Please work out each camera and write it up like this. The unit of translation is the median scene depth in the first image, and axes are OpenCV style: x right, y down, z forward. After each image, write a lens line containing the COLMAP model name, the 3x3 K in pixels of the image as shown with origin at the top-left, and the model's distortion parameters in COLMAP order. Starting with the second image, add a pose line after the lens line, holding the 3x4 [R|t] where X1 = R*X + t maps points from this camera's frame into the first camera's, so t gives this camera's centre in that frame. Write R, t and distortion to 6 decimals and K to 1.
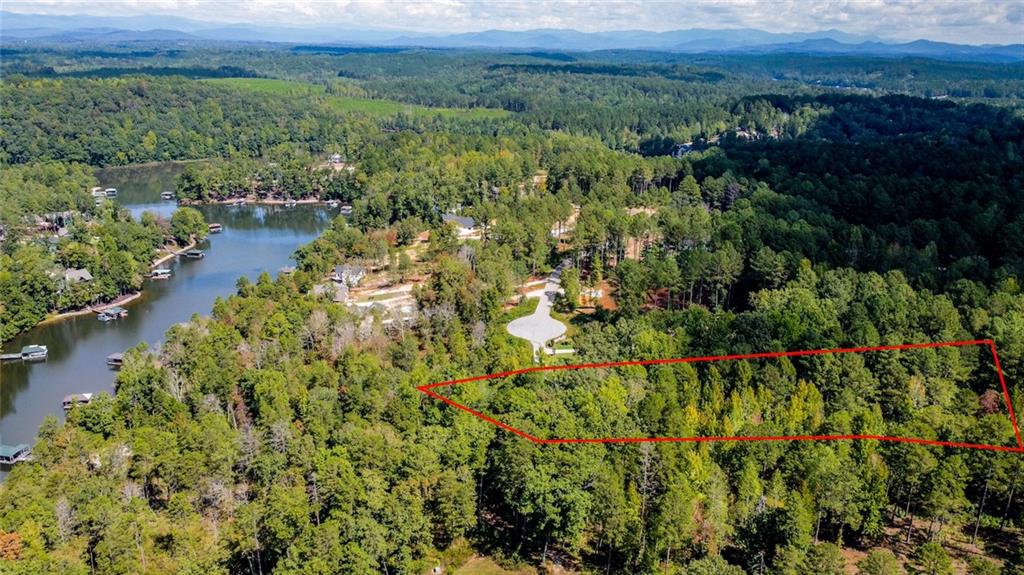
lens RADIAL K [[774.0, 0, 512.0], [0, 774.0, 287.5], [0, 0, 1]] dist [-0.002430, -0.004556]
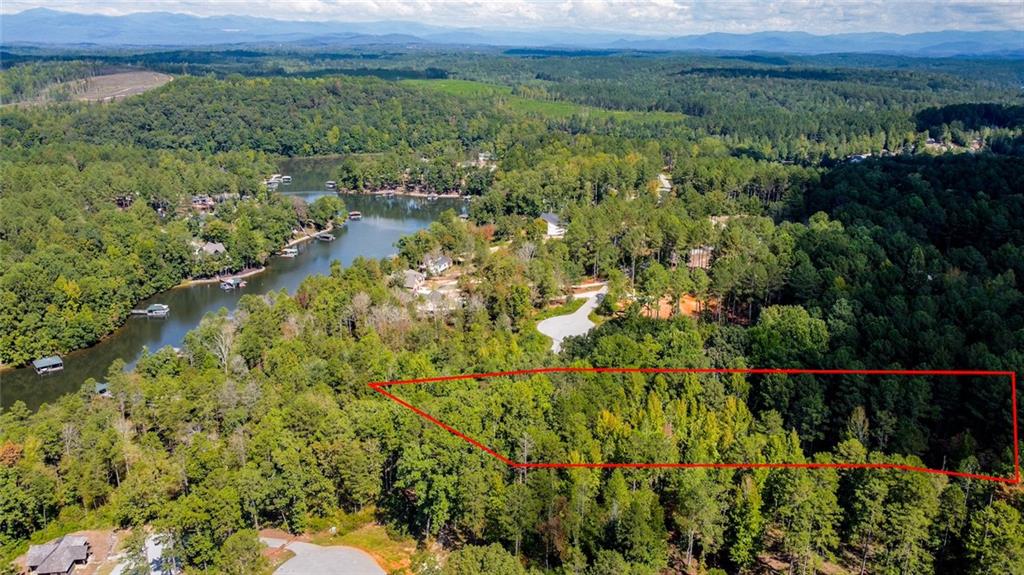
lens RADIAL K [[774.0, 0, 512.0], [0, 774.0, 287.5], [0, 0, 1]] dist [-0.002430, -0.004556]
pose [[0.963738, 0.077956, -0.255209, 0.075124], [-0.078920, 0.996860, 0.006479, -0.000070], [0.254913, 0.013897, 0.966864, 0.001563]]
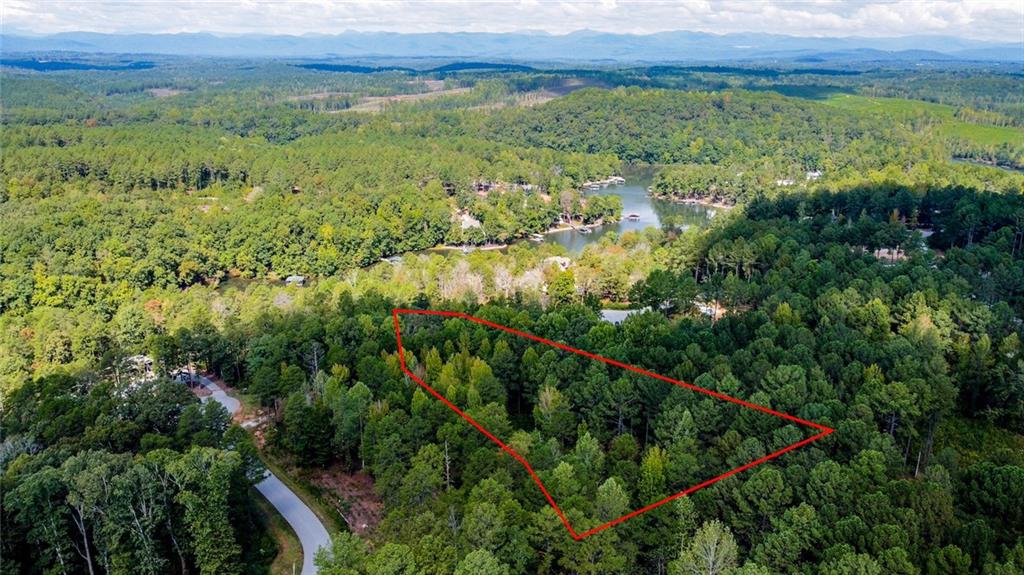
lens RADIAL K [[774.0, 0, 512.0], [0, 774.0, 287.5], [0, 0, 1]] dist [-0.002430, -0.004556]
pose [[0.630318, 0.216465, -0.745548, 0.258883], [-0.234429, 0.968581, 0.083024, -0.017472], [0.740096, 0.122447, 0.661260, 0.064785]]
